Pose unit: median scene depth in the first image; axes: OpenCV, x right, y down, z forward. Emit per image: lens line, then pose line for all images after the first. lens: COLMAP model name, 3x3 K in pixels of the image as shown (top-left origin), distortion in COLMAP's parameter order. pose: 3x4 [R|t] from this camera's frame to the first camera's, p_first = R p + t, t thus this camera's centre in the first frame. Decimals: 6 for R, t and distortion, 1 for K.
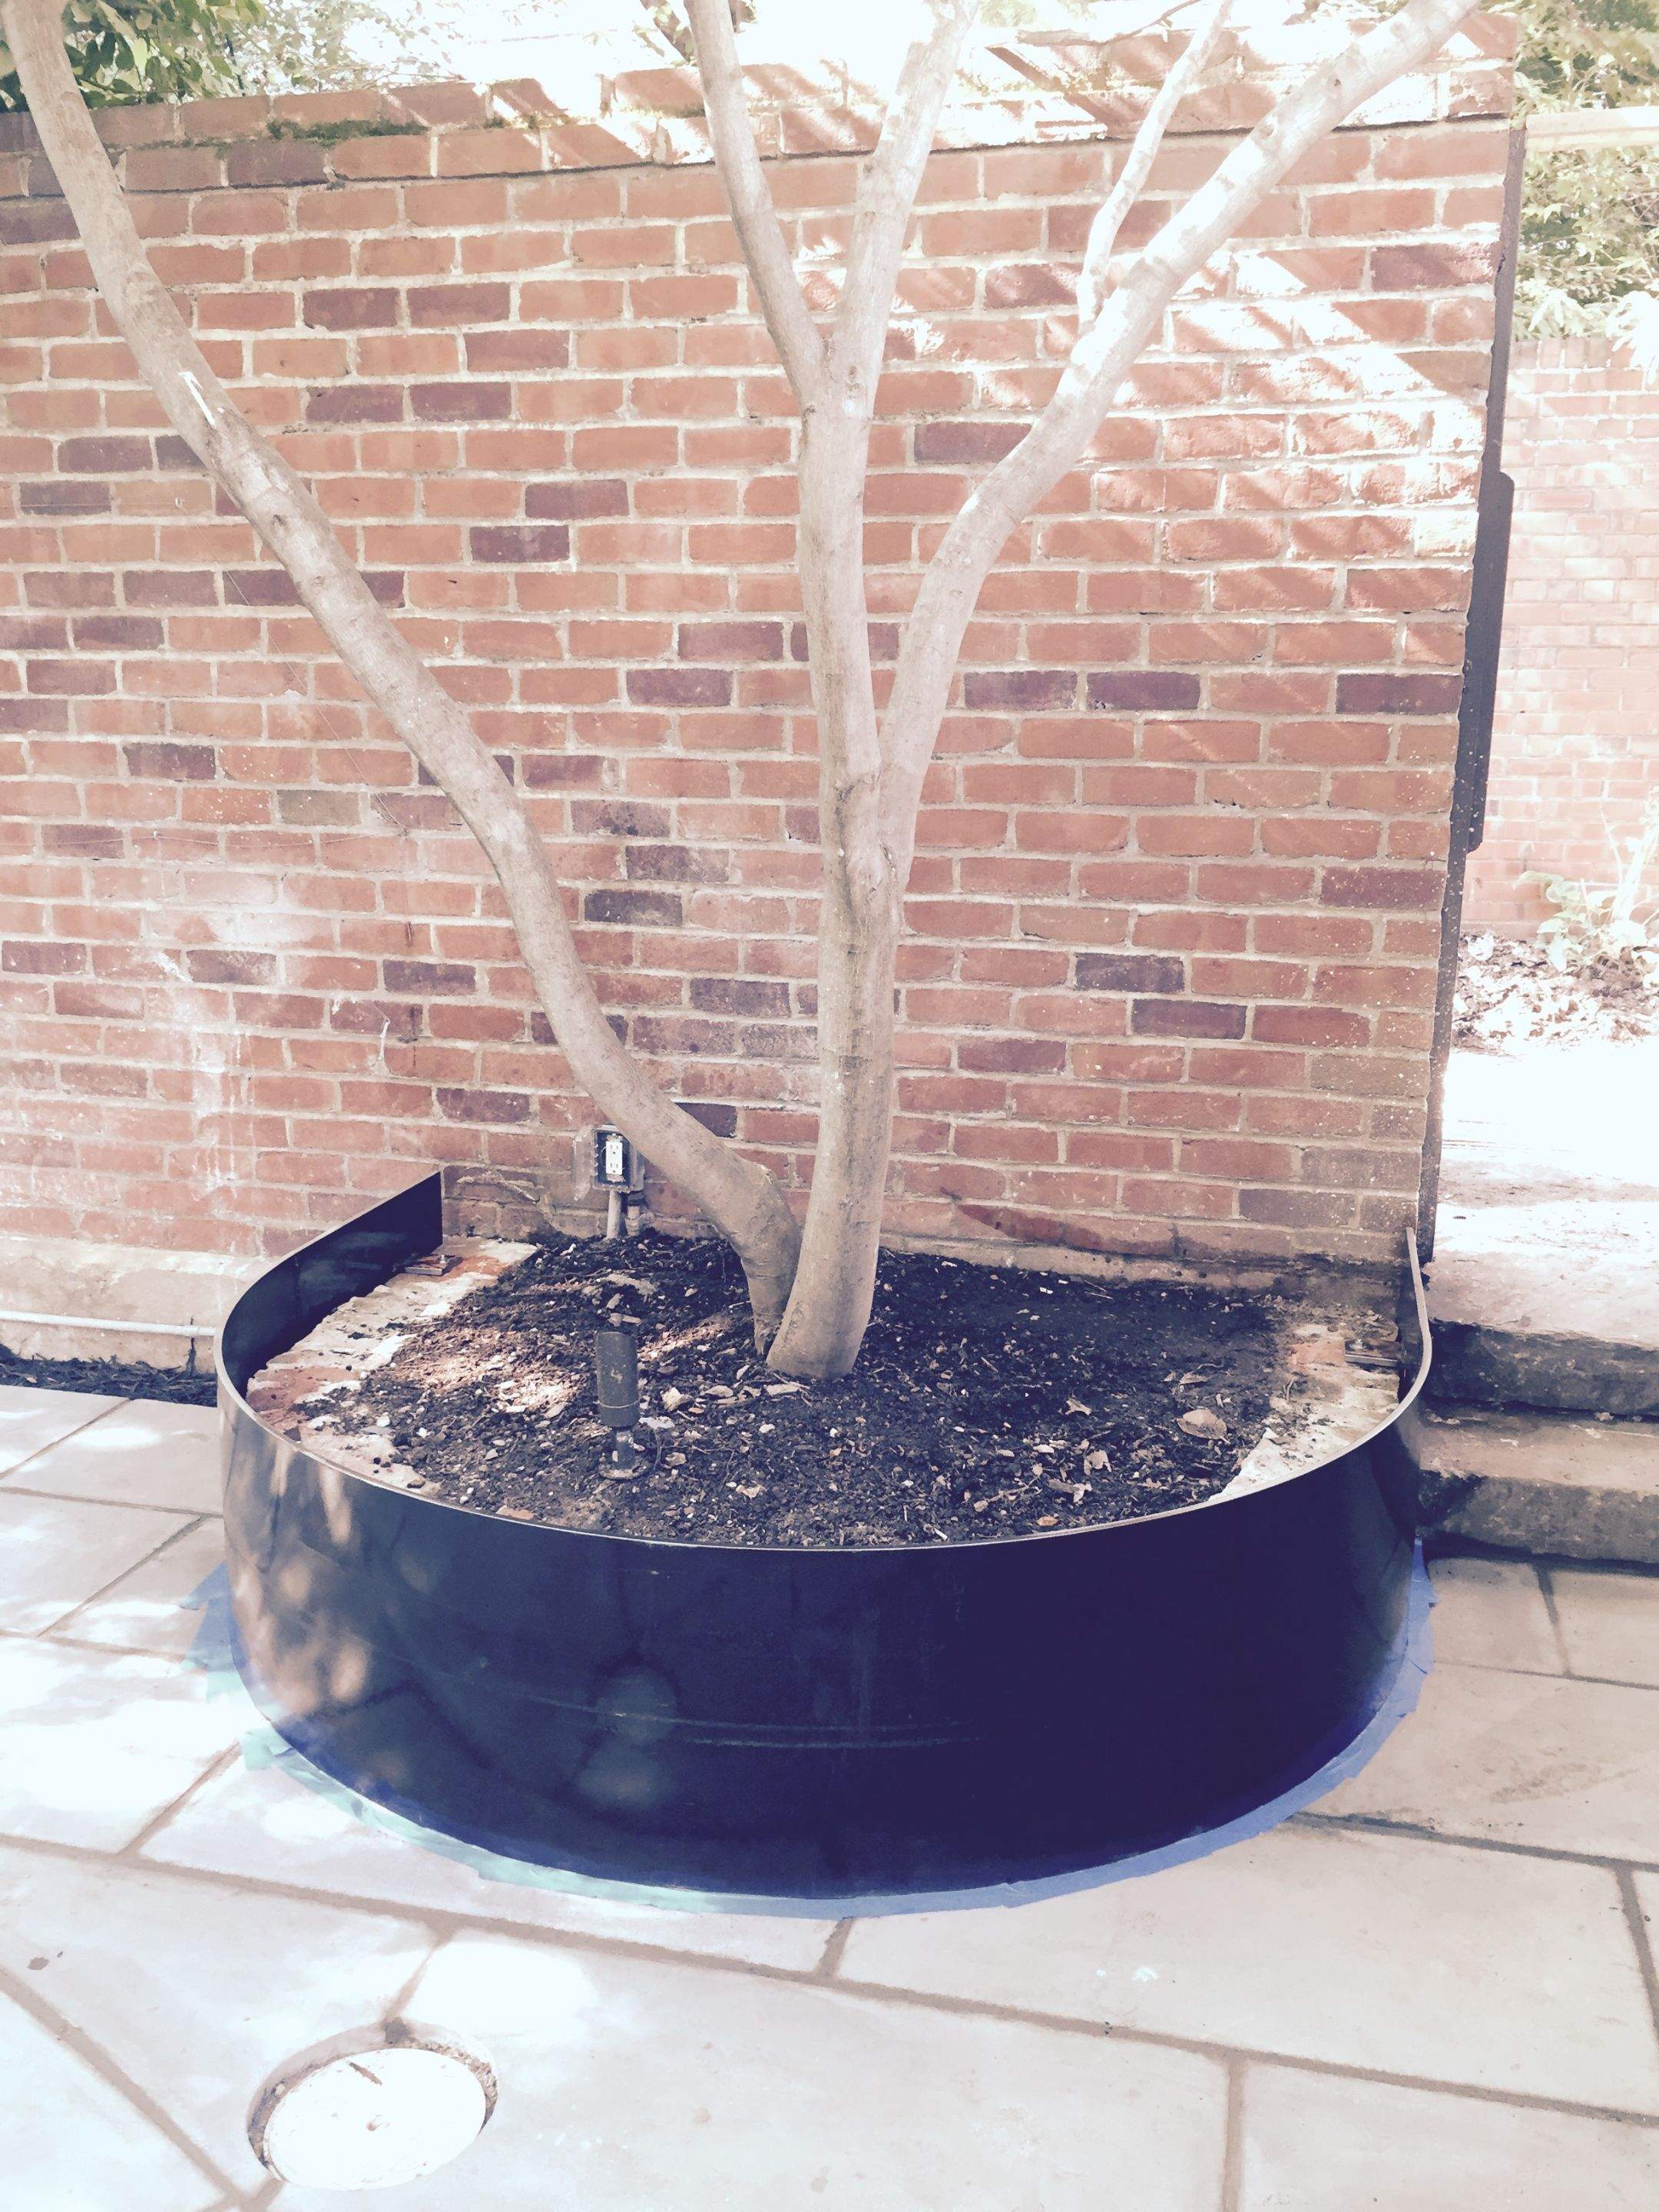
lens RADIAL K [[1899.8, 0, 847.8], [0, 1899.8, 1111.3], [0, 0, 1]] dist [0.090530, -0.124535]
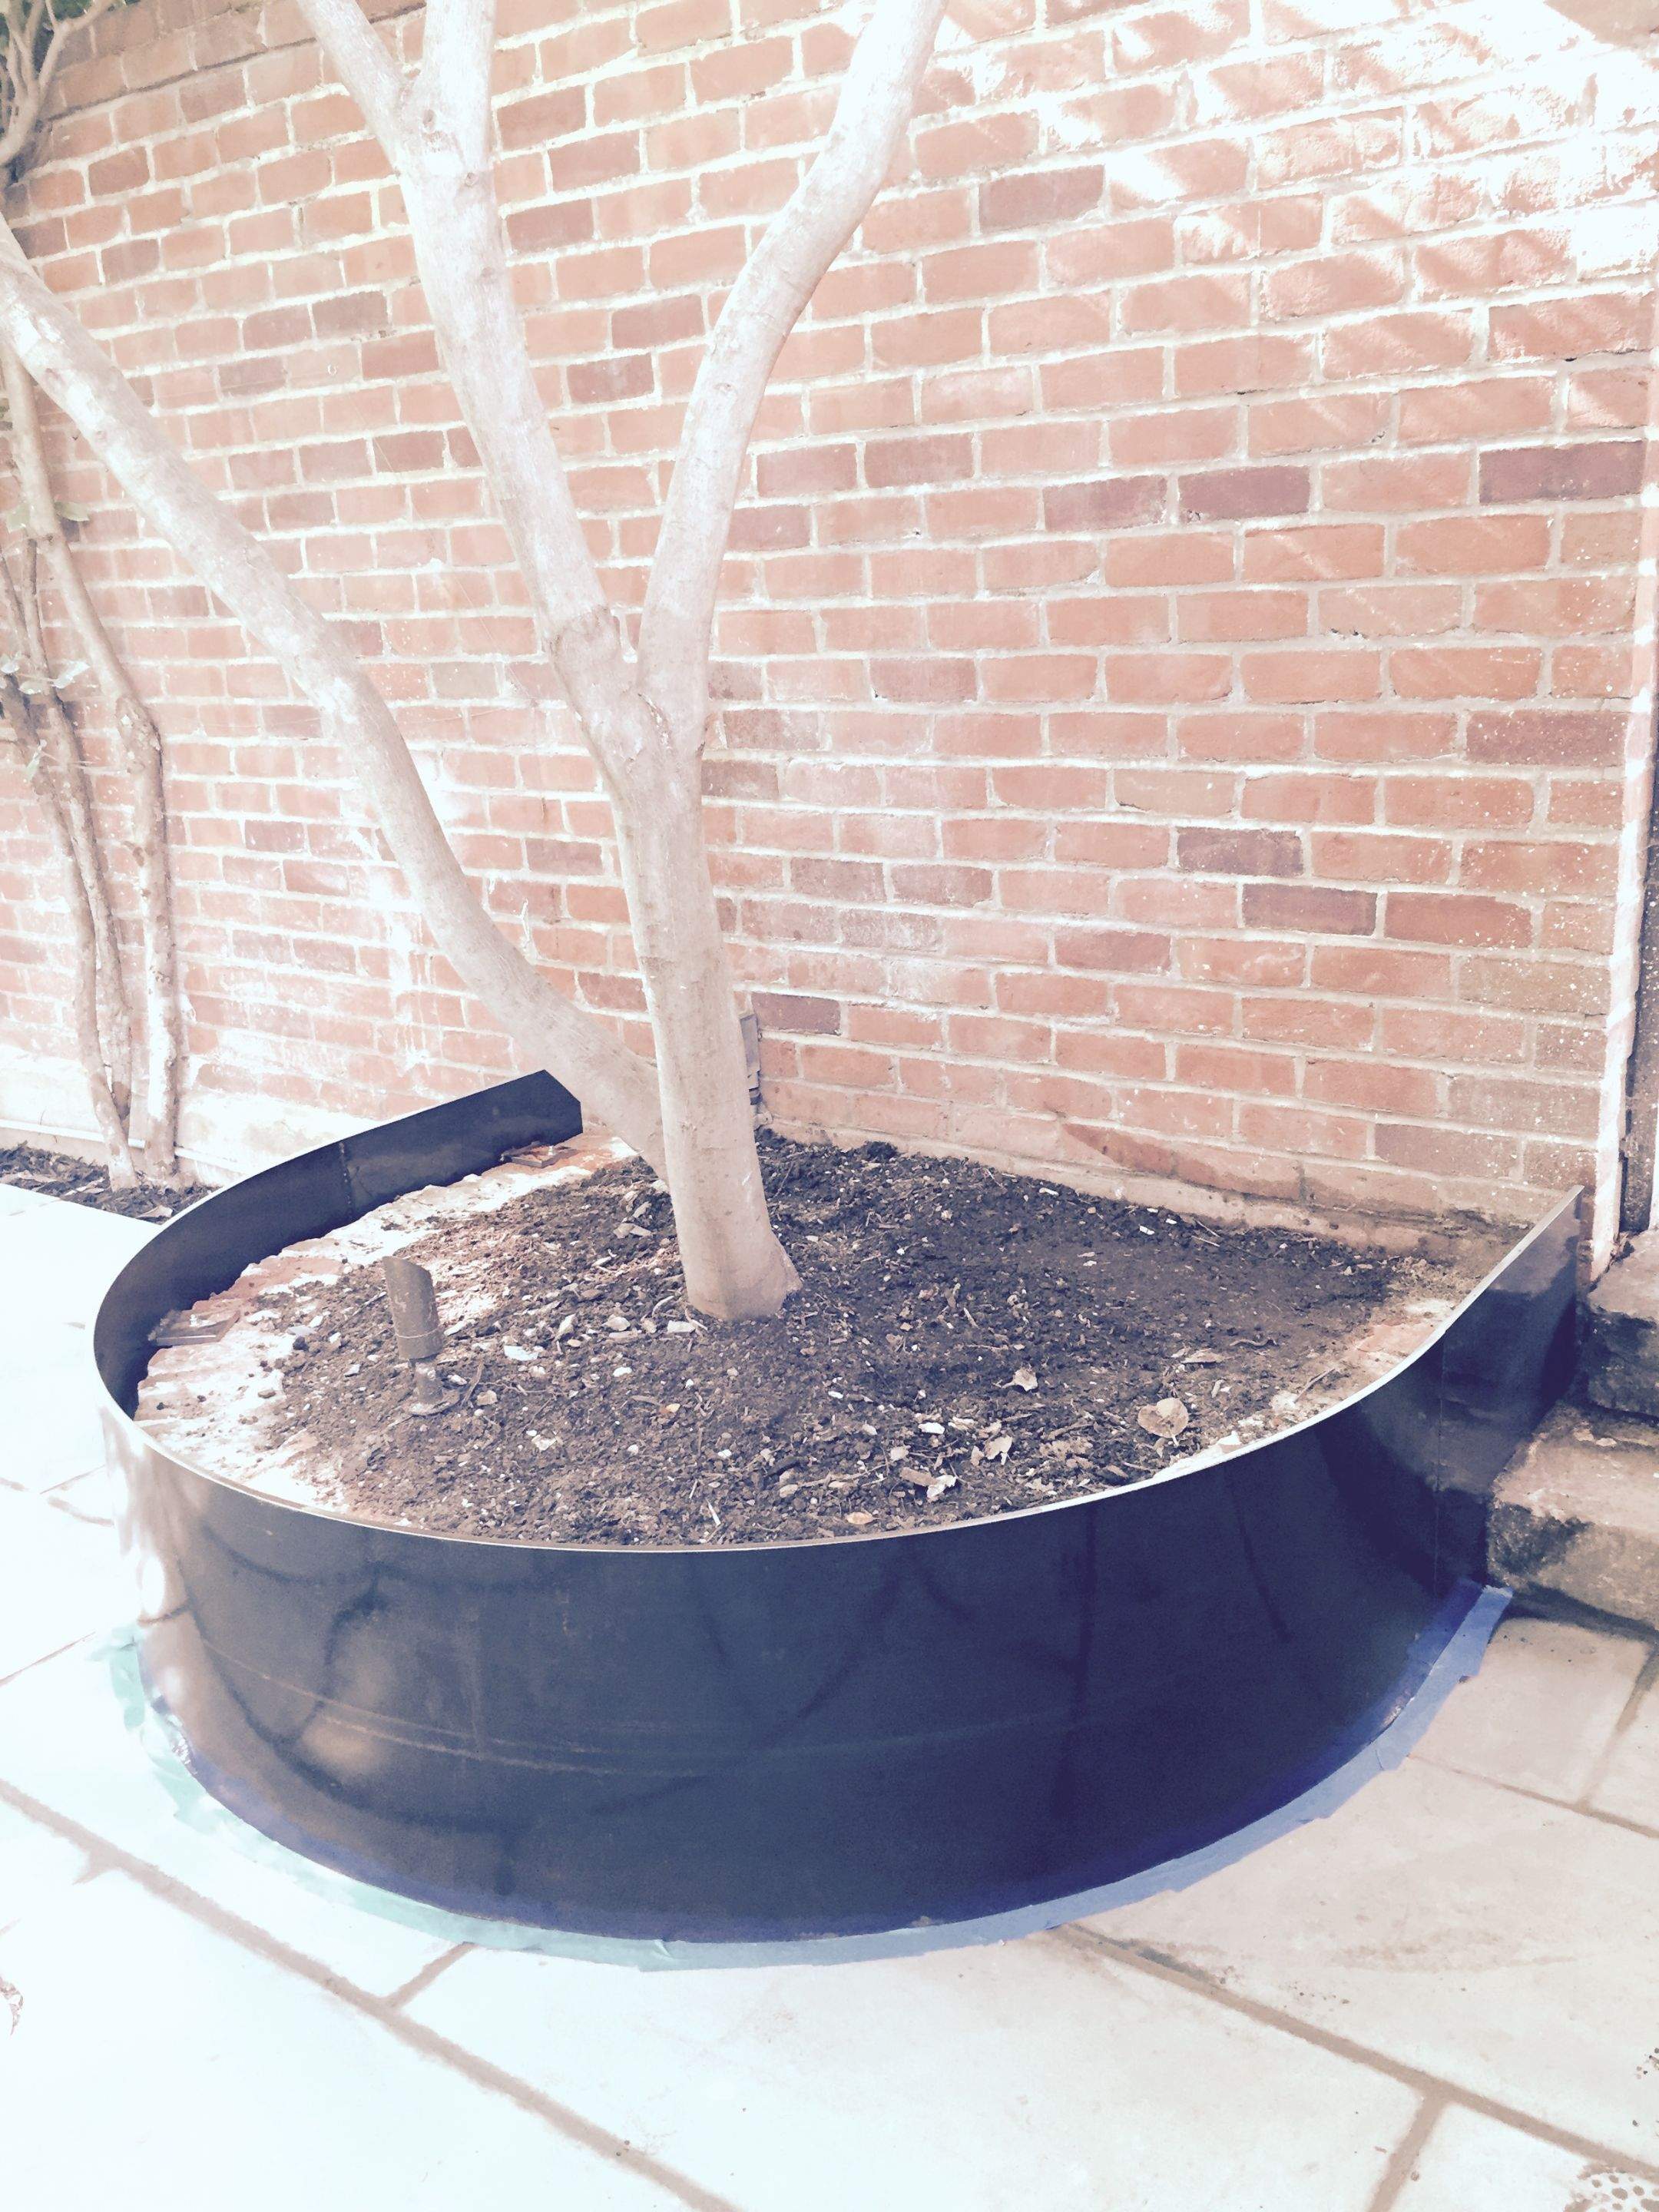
lens RADIAL K [[1899.8, 0, 841.7], [0, 1899.8, 1113.4], [0, 0, 1]] dist [0.090530, -0.124535]
pose [[0.924182, 0.050421, -0.378611, 0.293673], [-0.022902, 0.996780, 0.076840, -0.019203], [0.381266, -0.062343, 0.922361, 0.171183]]
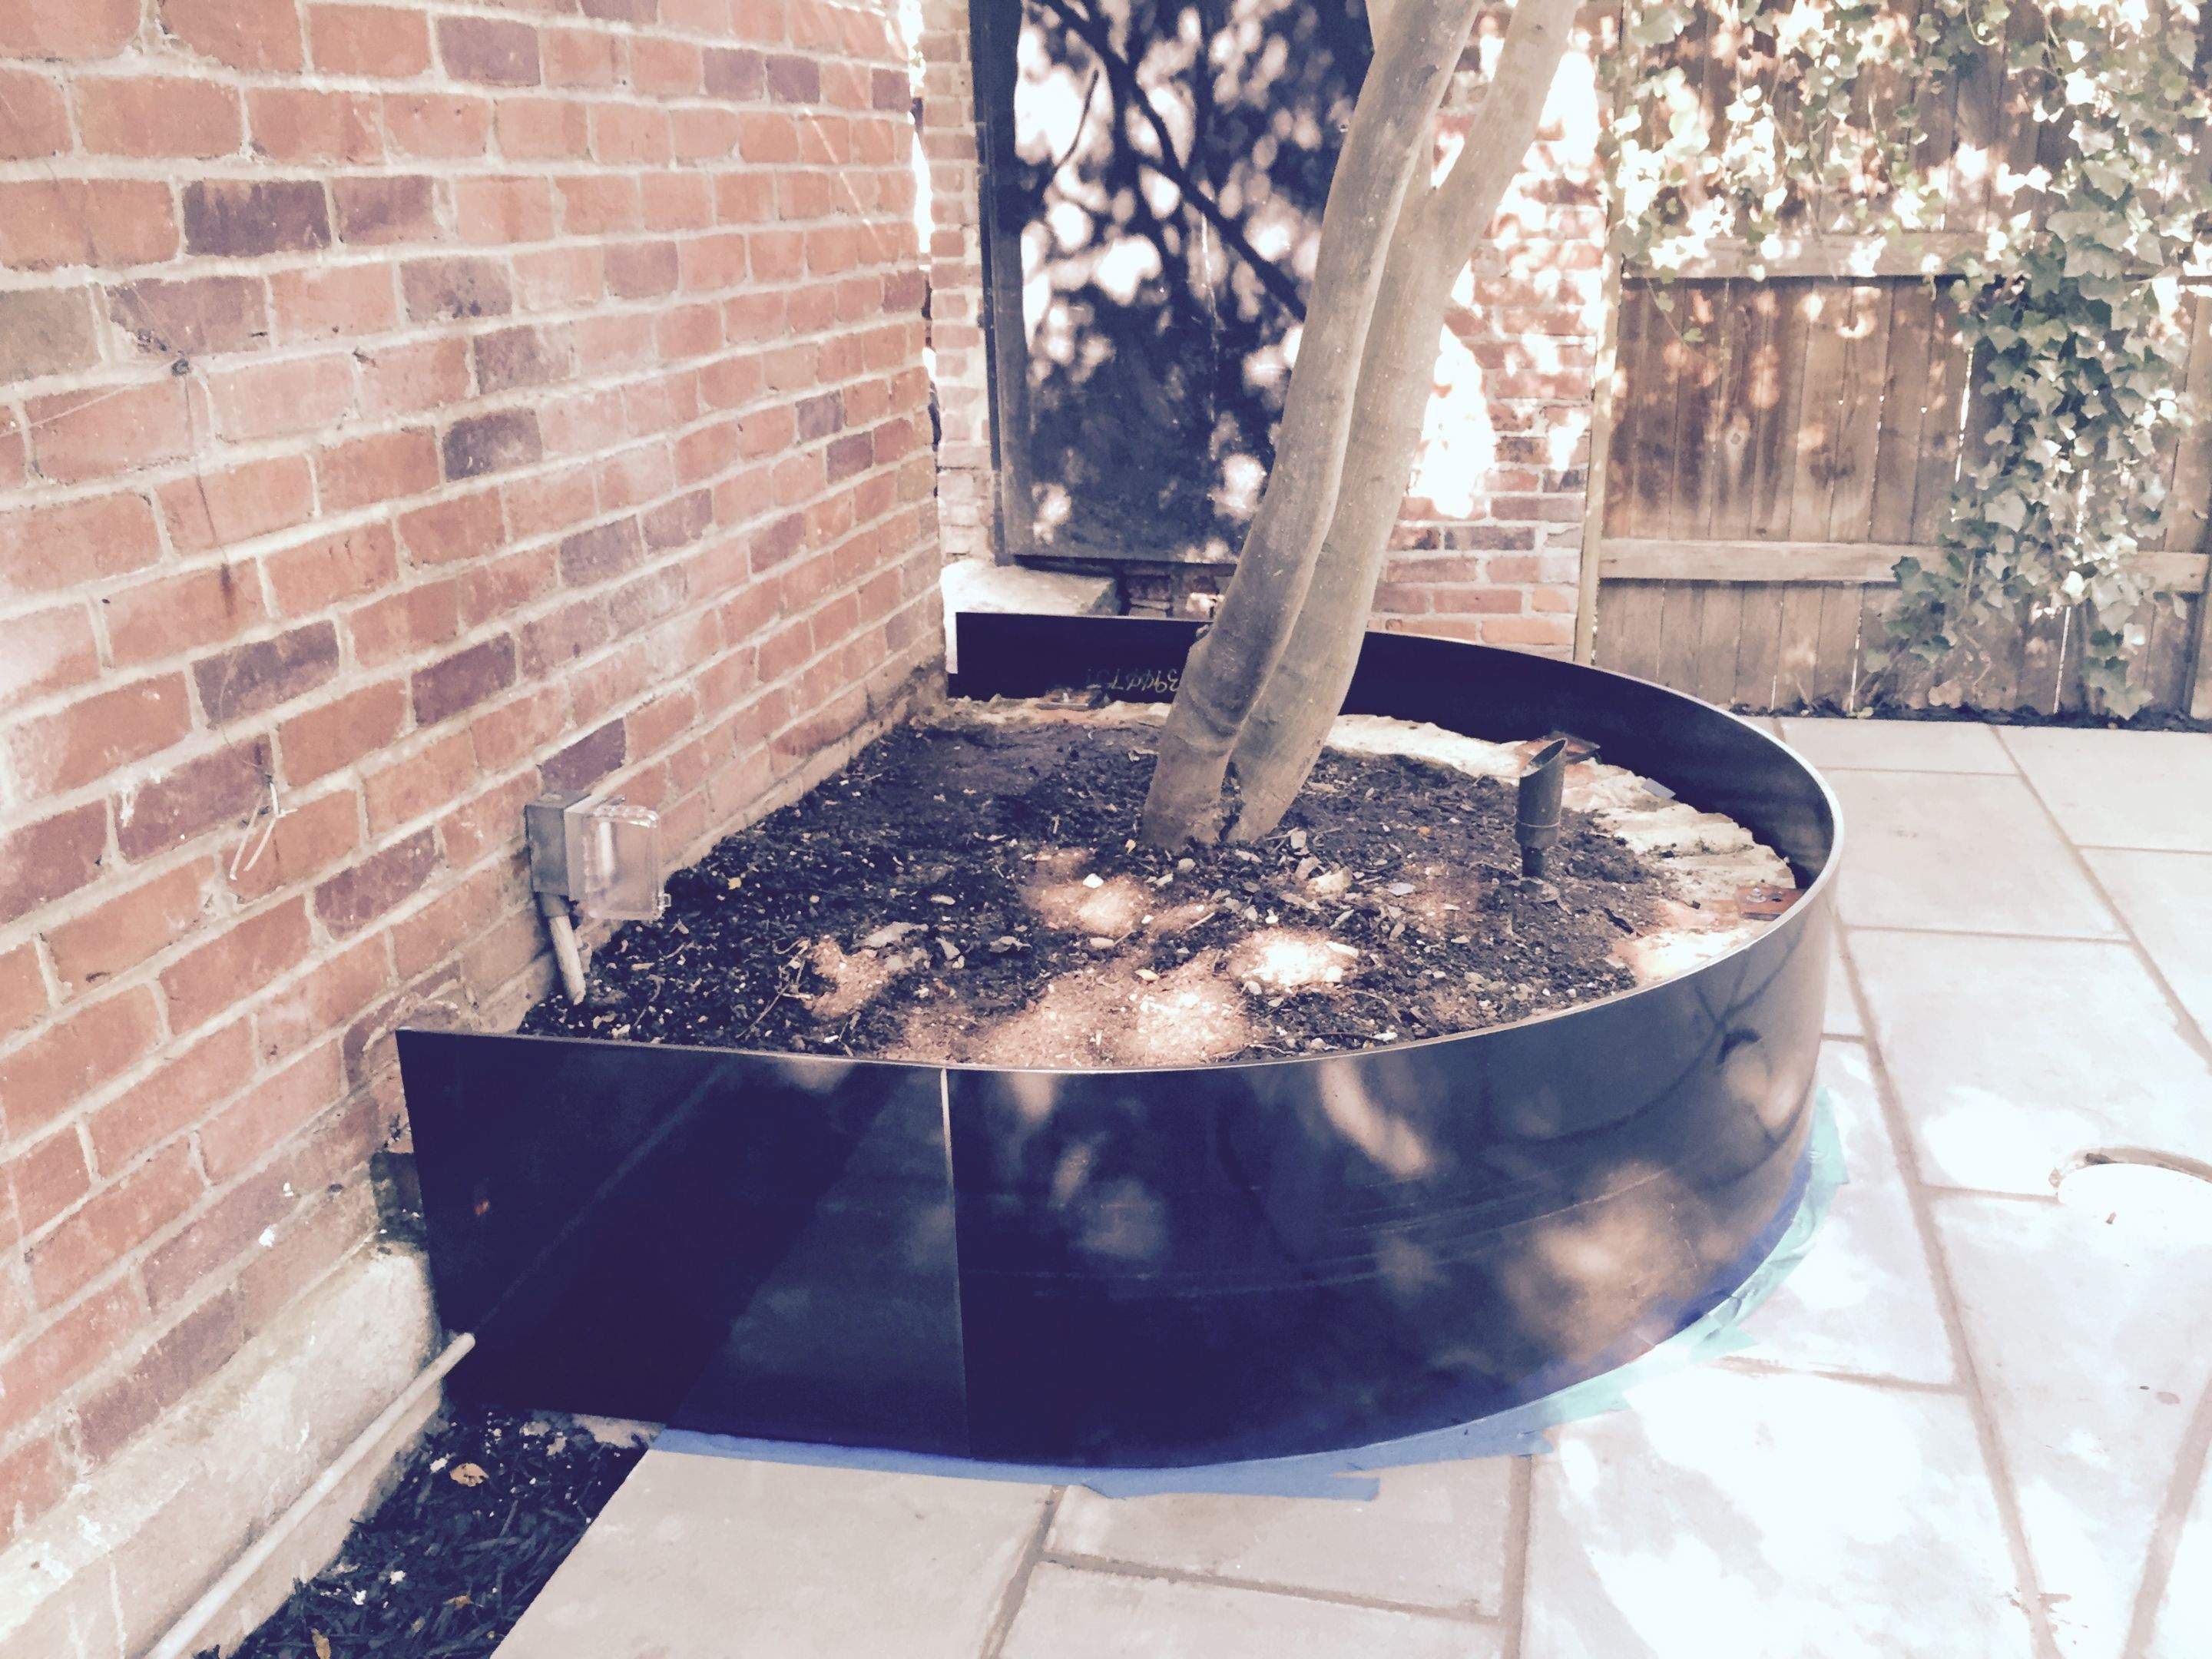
lens RADIAL K [[1899.8, 0, 1115.7], [0, 1899.8, 820.4], [0, 0, 1]] dist [0.090530, -0.124535]
pose [[0.001890, -0.329600, 0.944119, -0.723332], [0.250830, 0.914094, 0.318616, -0.143613], [-0.968029, 0.236211, 0.084401, 0.805288]]
